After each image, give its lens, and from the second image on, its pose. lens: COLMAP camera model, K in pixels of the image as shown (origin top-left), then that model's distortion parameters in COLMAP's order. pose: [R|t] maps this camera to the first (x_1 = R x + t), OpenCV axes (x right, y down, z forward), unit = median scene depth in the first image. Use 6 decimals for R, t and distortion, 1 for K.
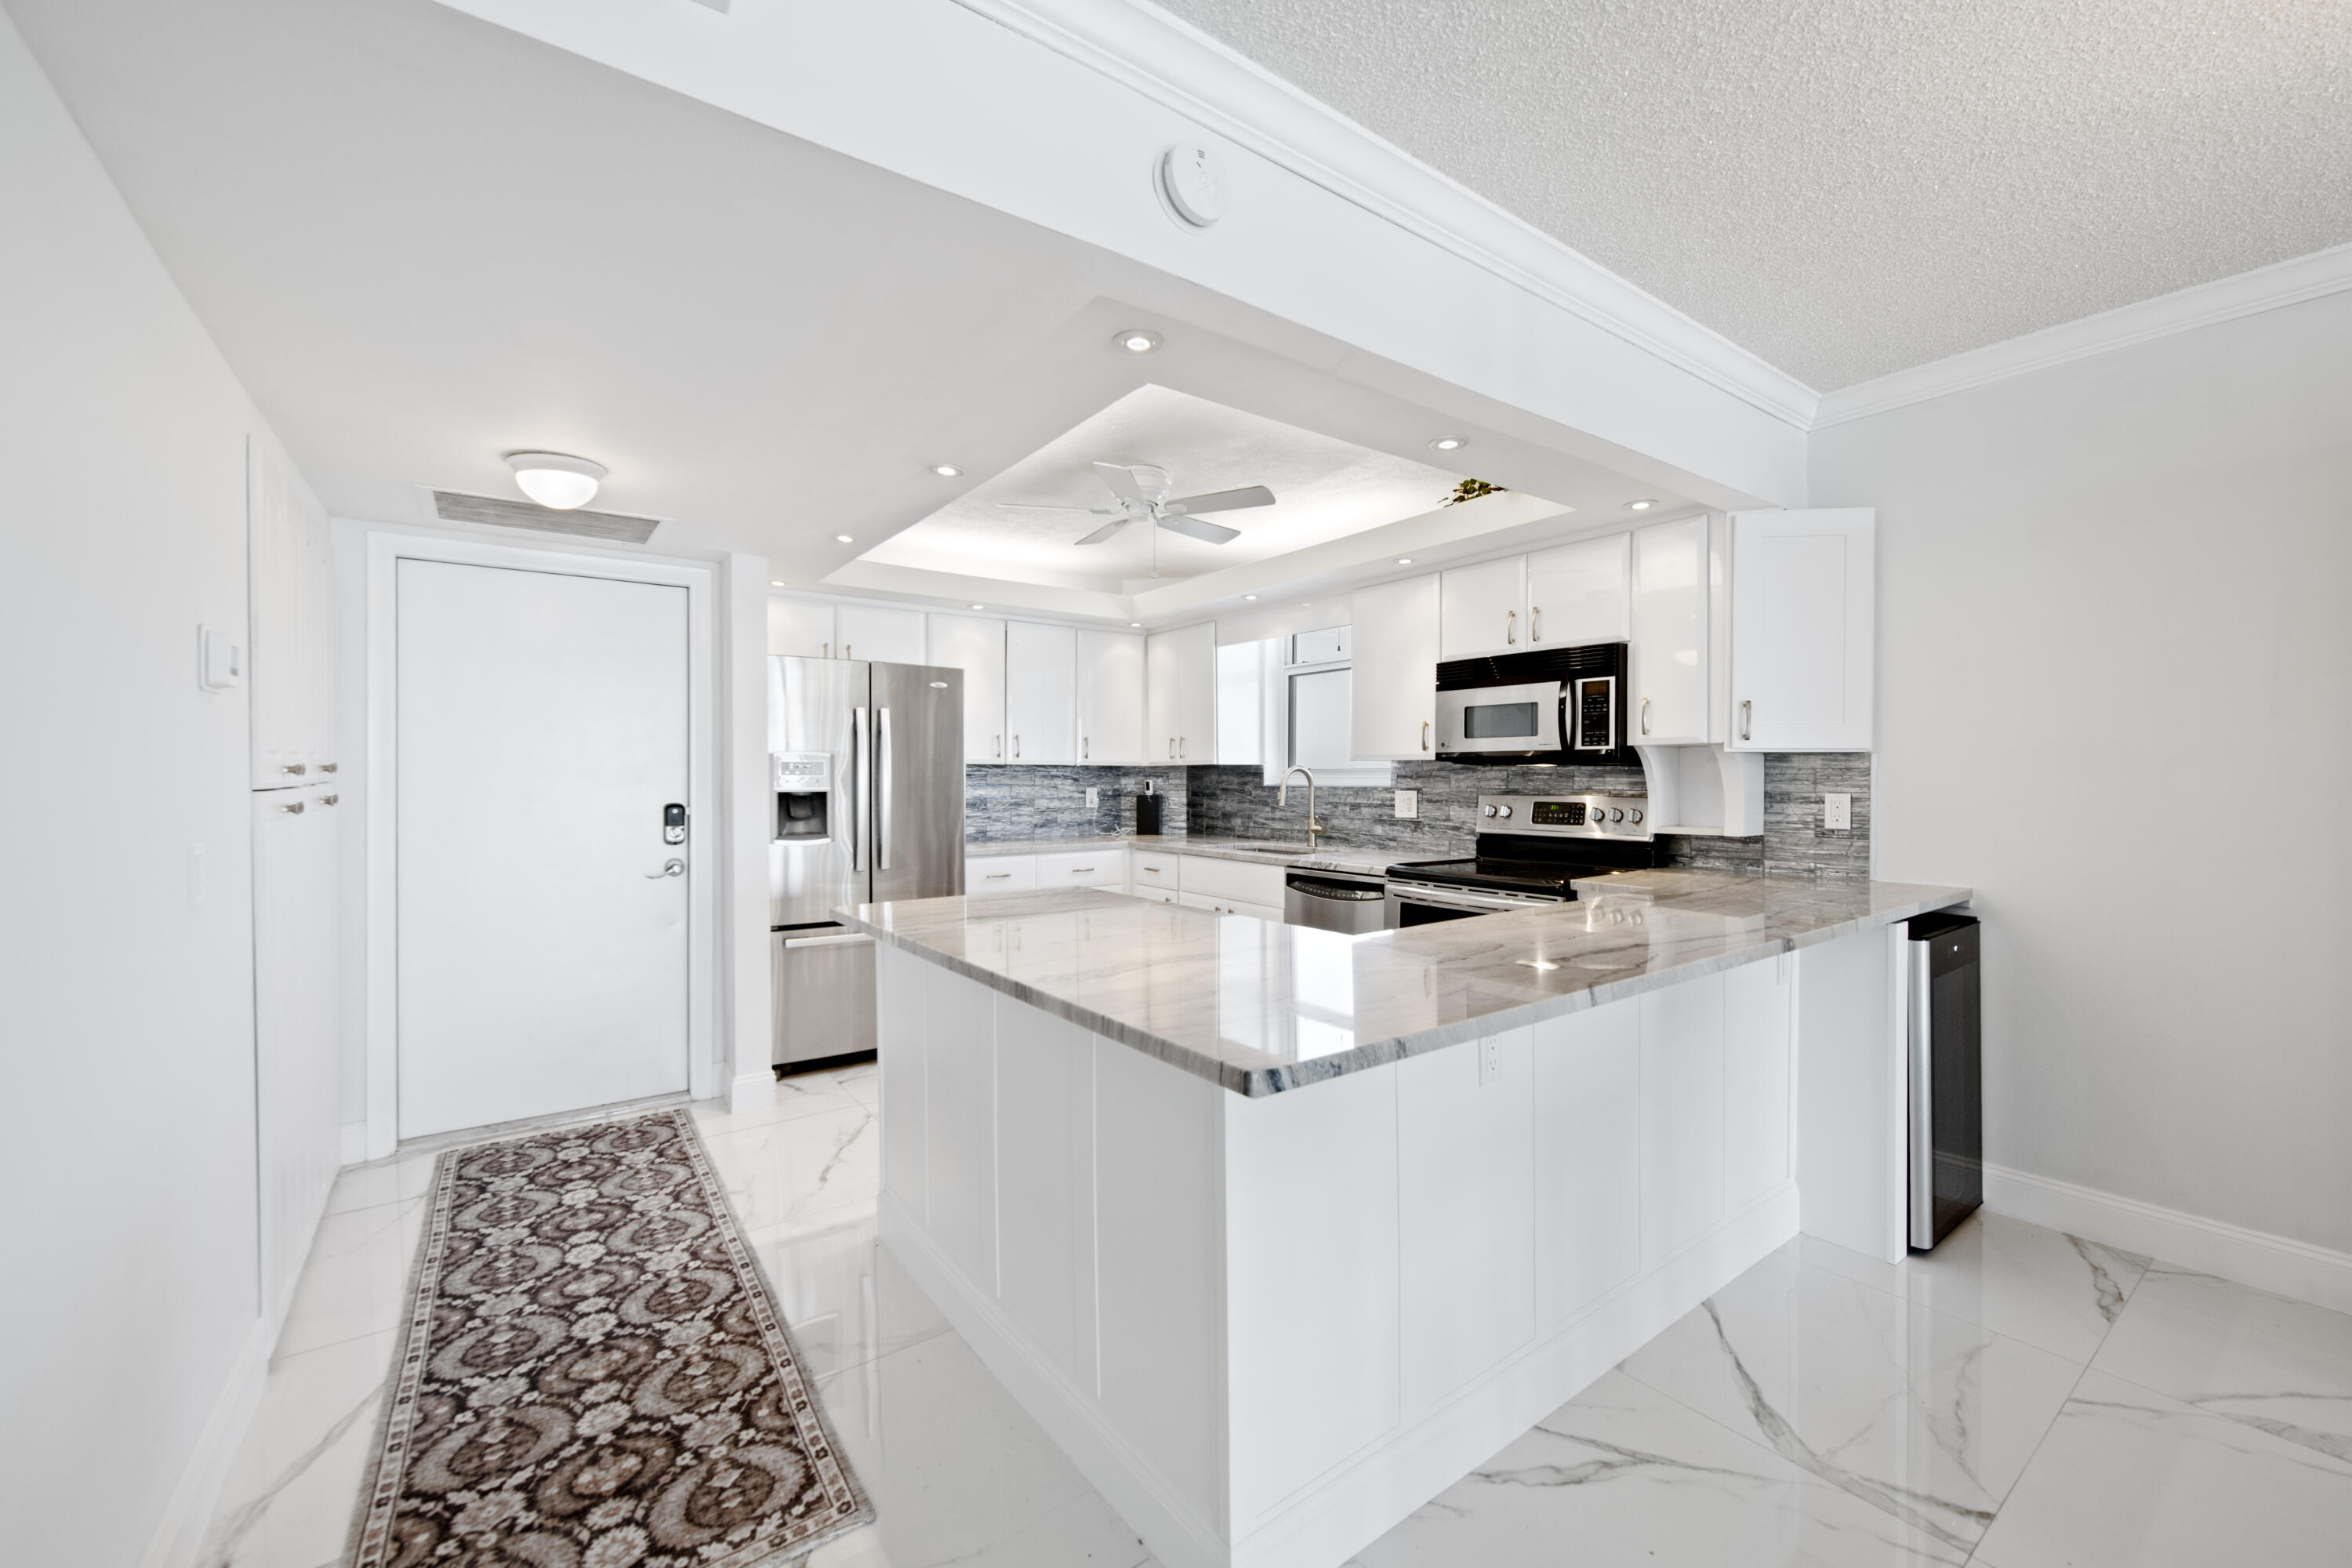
lens RADIAL K [[930.5, 0, 1204.6], [0, 930.5, 797.5], [0, 0, 1]] dist [0.001752, -0.003526]
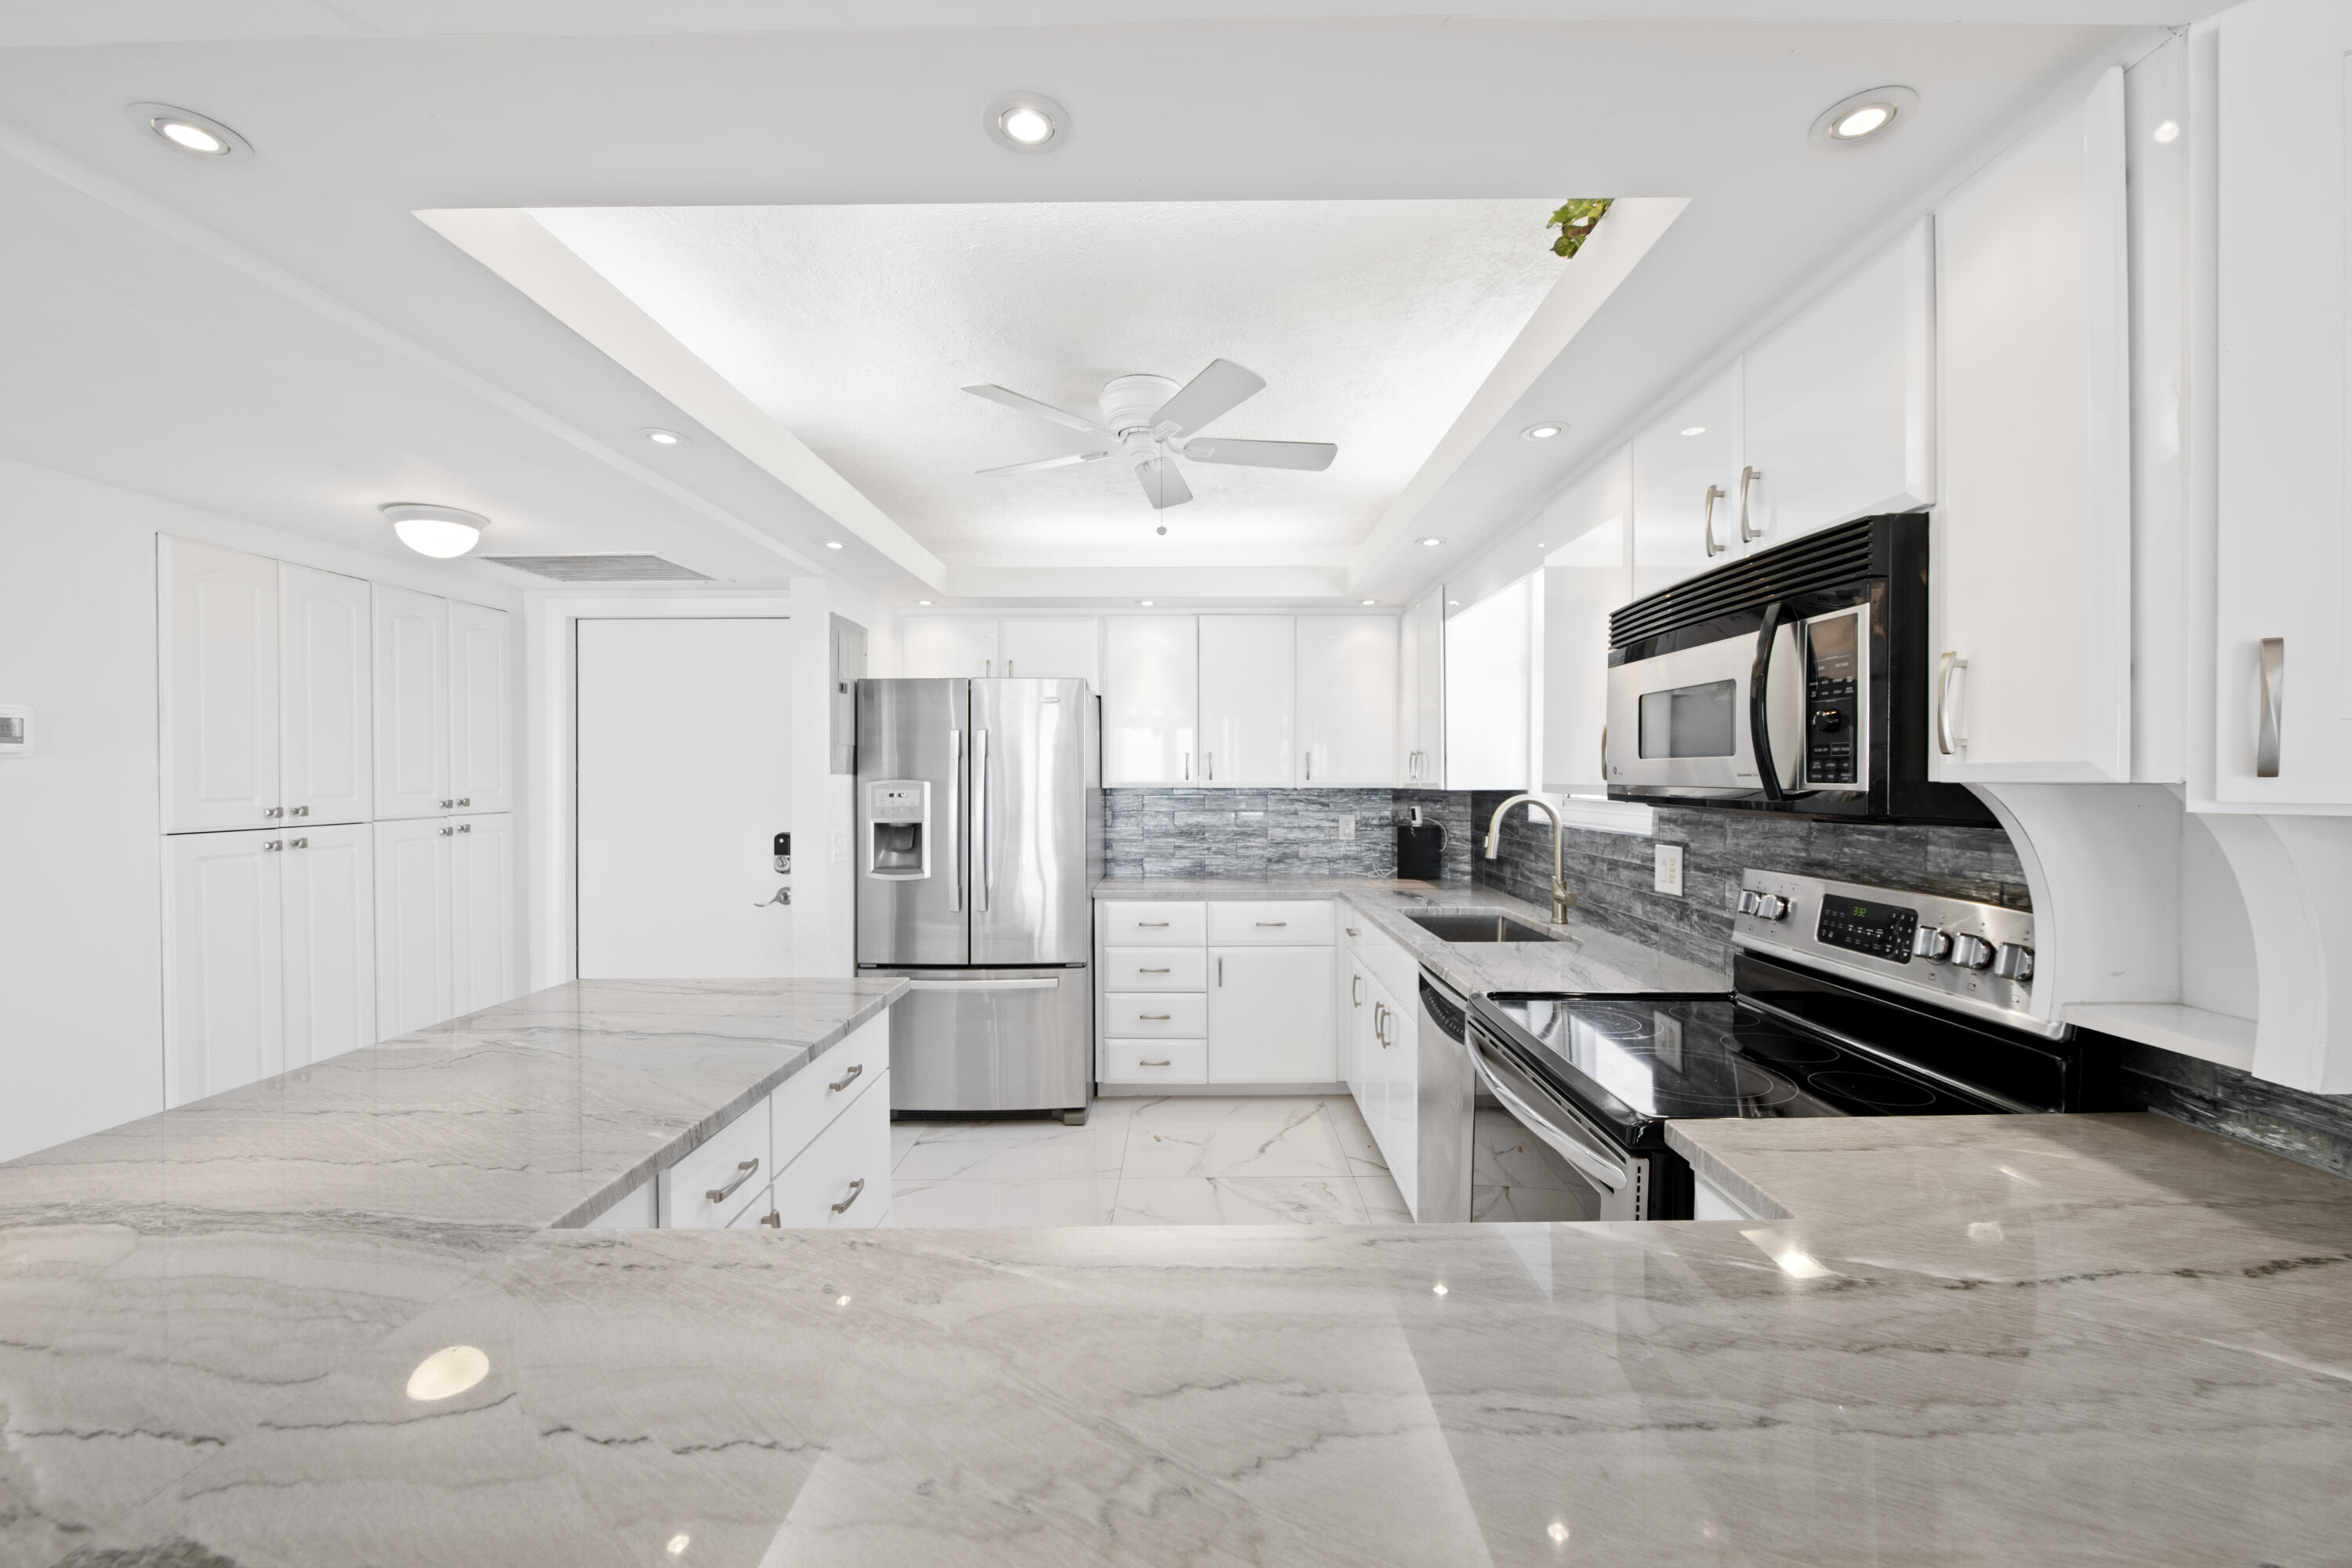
lens RADIAL K [[930.5, 0, 1225.6], [0, 930.5, 784.2], [0, 0, 1]] dist [0.001752, -0.003526]
pose [[0.808872, 0.005297, -0.587961, 0.308680], [-0.013351, 0.999867, -0.009360, -0.033085], [0.587833, 0.015421, 0.808835, 0.365204]]
